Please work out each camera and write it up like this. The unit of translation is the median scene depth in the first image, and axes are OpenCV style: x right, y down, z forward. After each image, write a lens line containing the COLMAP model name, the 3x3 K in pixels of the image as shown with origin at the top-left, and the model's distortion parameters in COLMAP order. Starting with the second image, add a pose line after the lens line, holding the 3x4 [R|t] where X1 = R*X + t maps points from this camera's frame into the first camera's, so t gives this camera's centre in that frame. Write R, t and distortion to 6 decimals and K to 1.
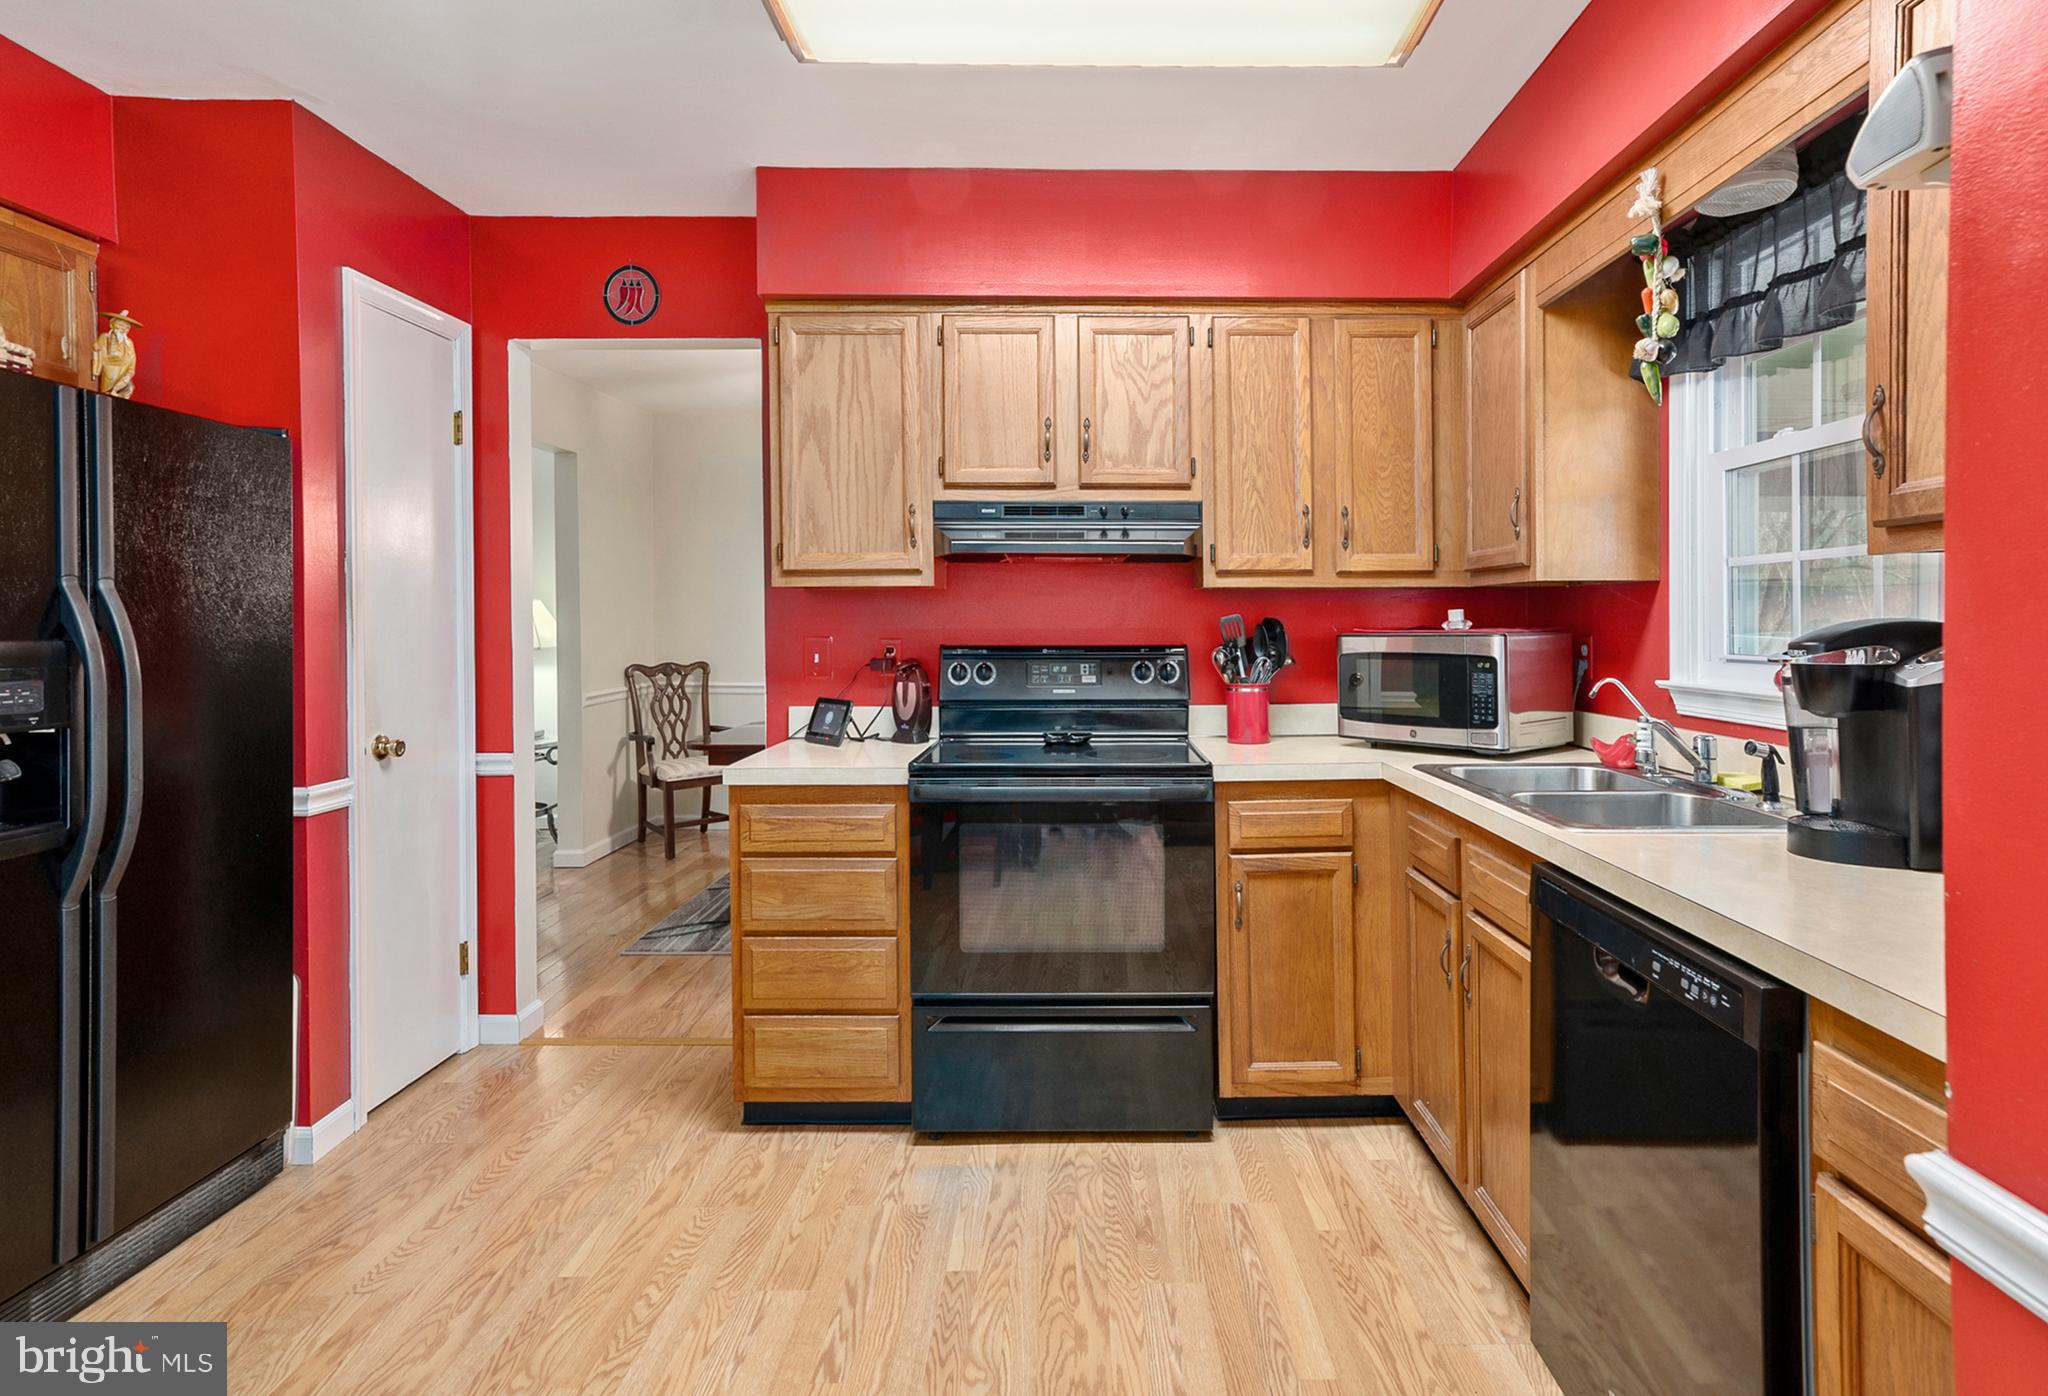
lens RADIAL K [[1049.0, 0, 1012.0], [0, 1049.0, 635.7], [0, 0, 1]] dist [-0.010874, 0.015842]
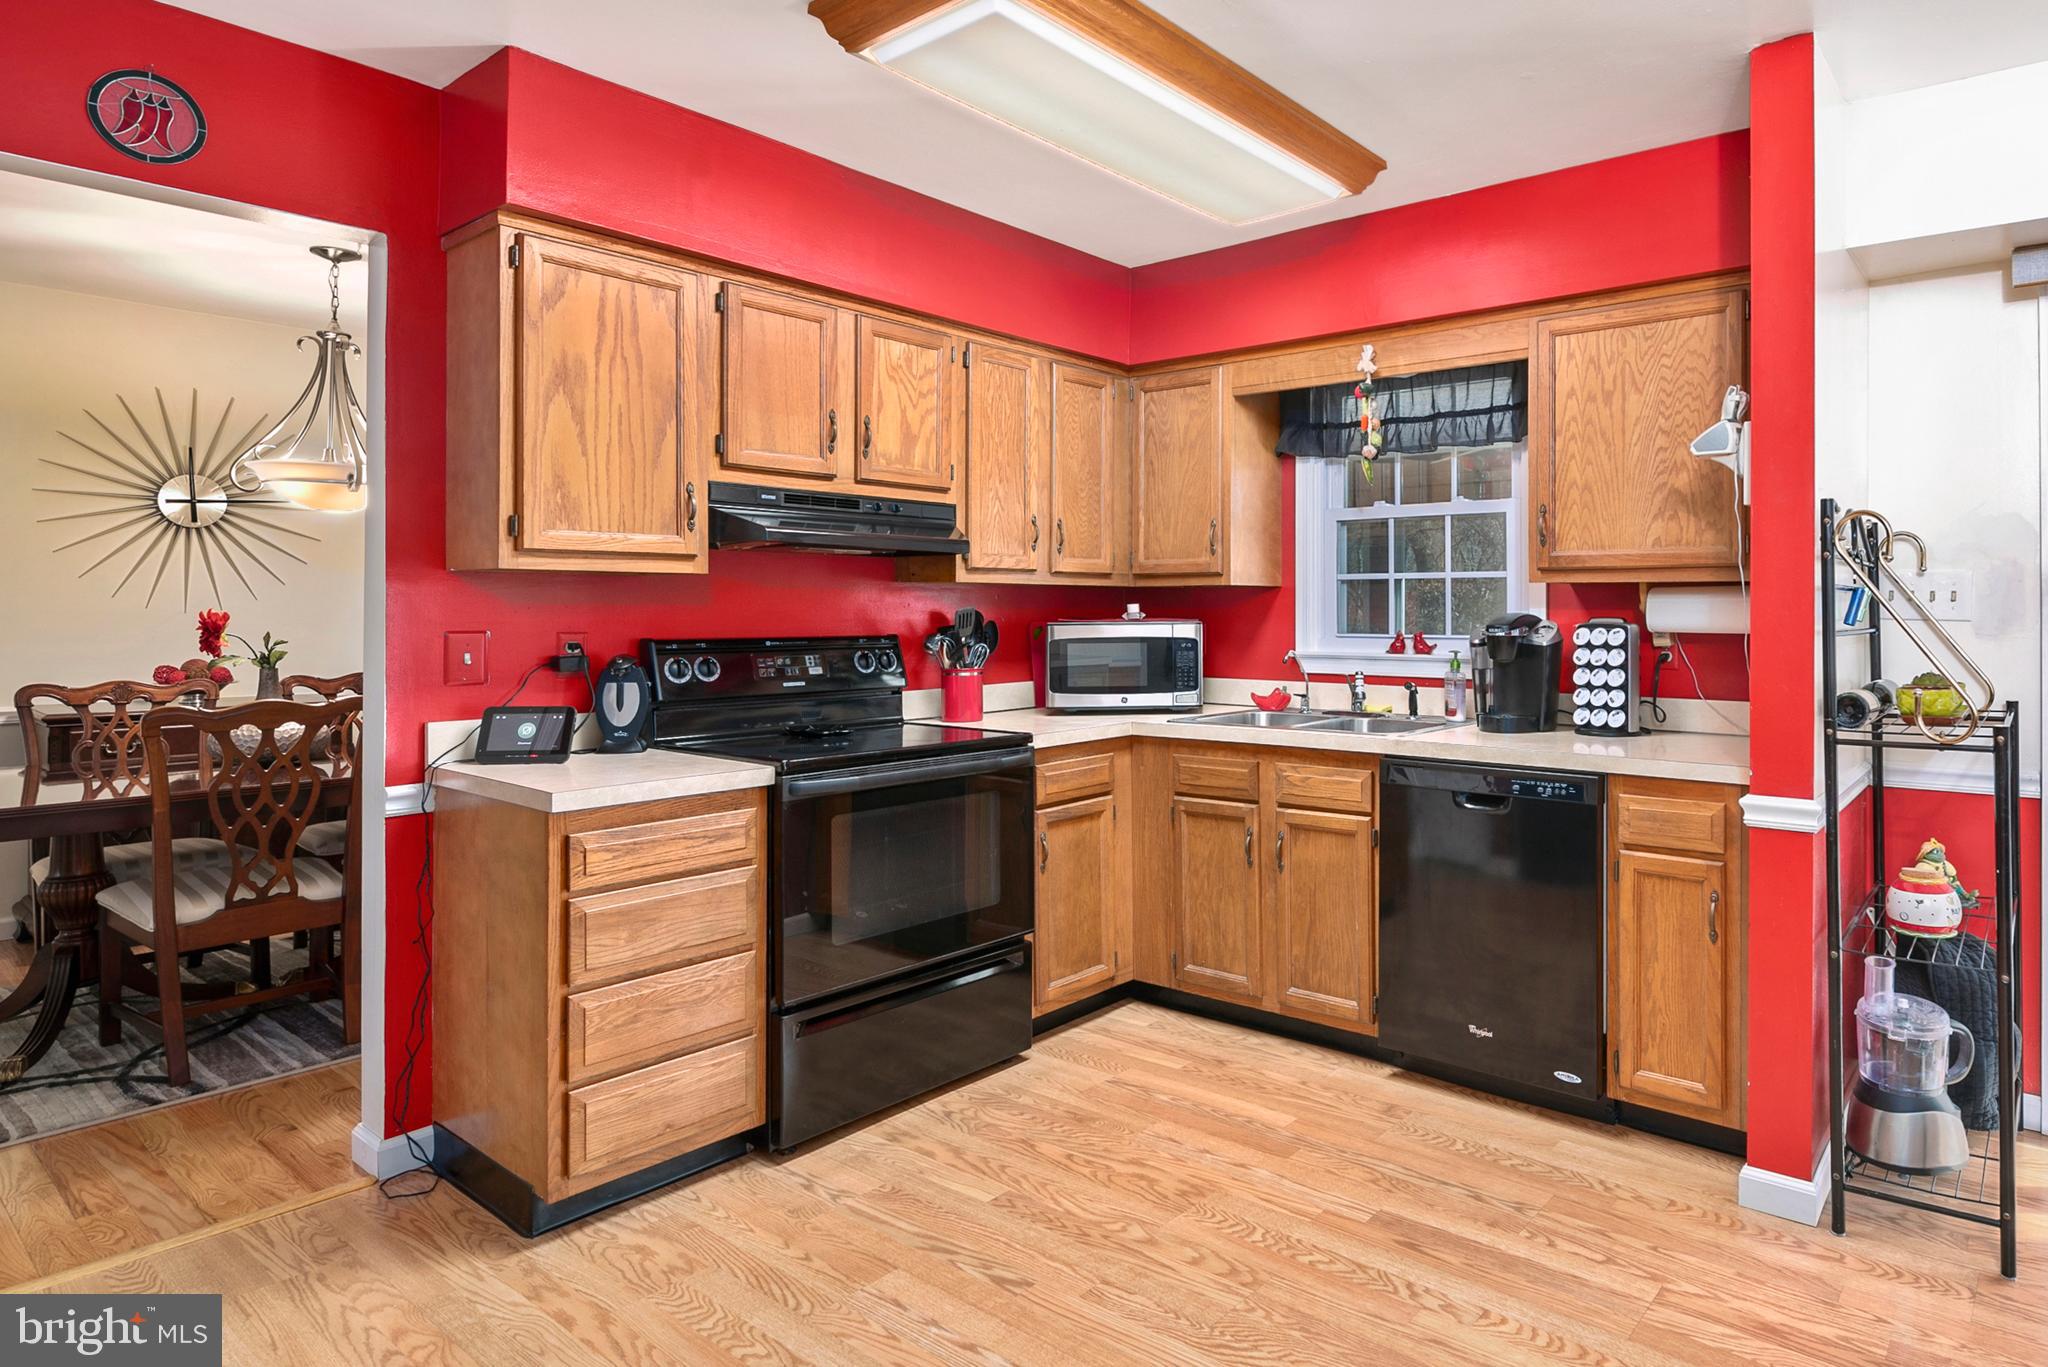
lens RADIAL K [[1229.7, 0, 1113.5], [0, 1229.7, 607.6], [0, 0, 1]] dist [0.001562, -0.006656]
pose [[0.623658, 0.003966, 0.781687, -0.818980], [0.007170, 0.999916, -0.010794, -0.004029], [-0.781664, 0.012336, 0.623577, 0.065303]]
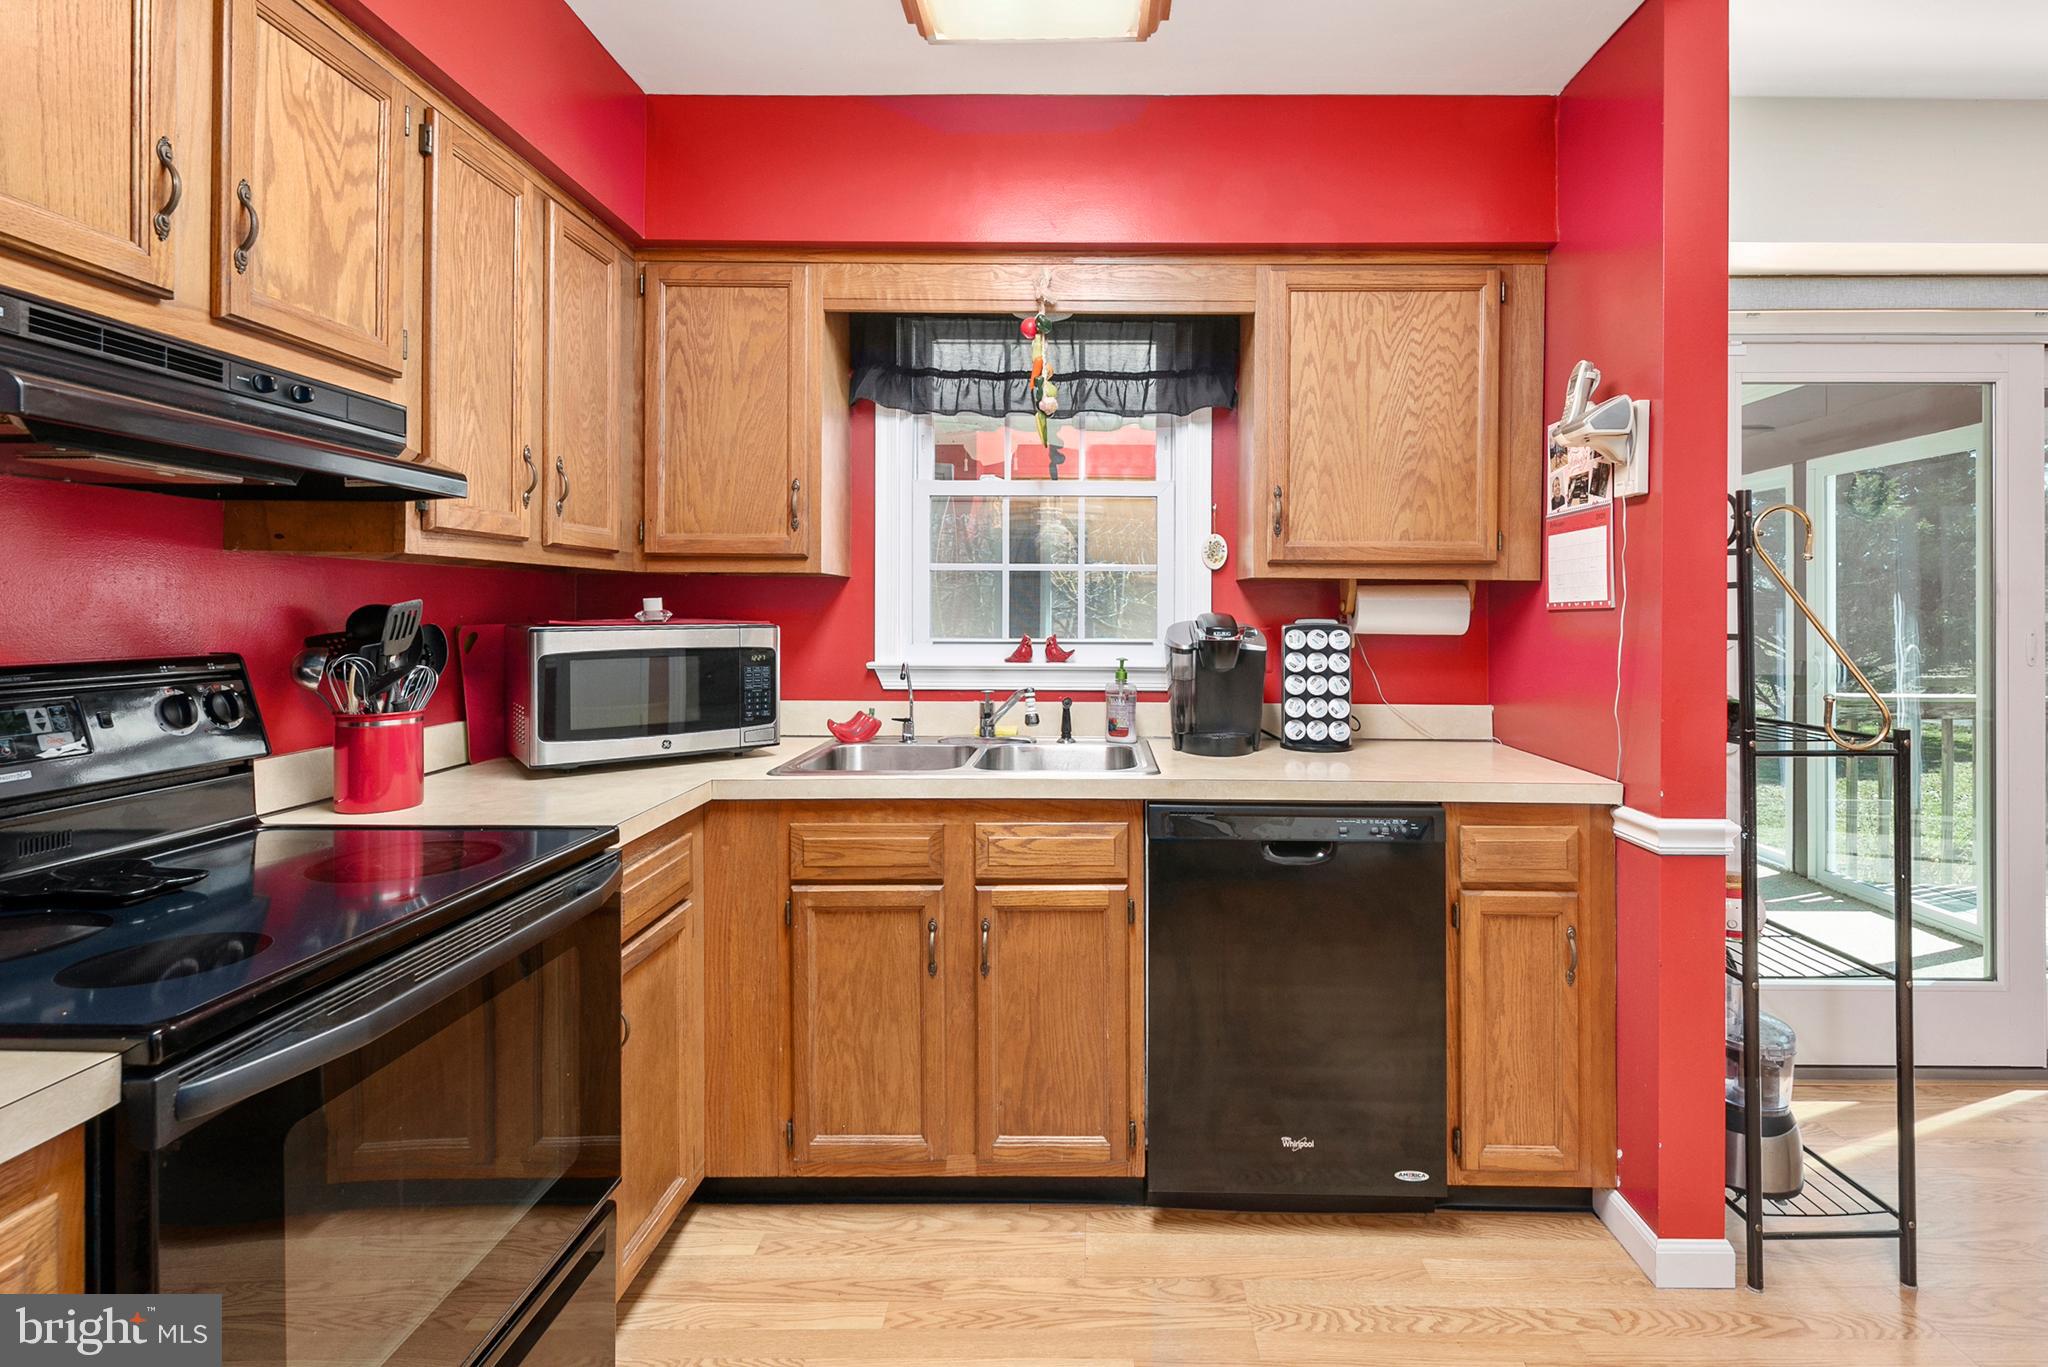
lens RADIAL K [[1023.7, 0, 997.7], [0, 1023.7, 607.0], [0, 0, 1]] dist [0.015321, -0.005850]
pose [[-0.029872, 0.003647, 0.999547, -0.456401], [0.006838, 0.999971, -0.003444, -0.012539], [-0.999530, 0.006733, -0.029896, 0.765237]]
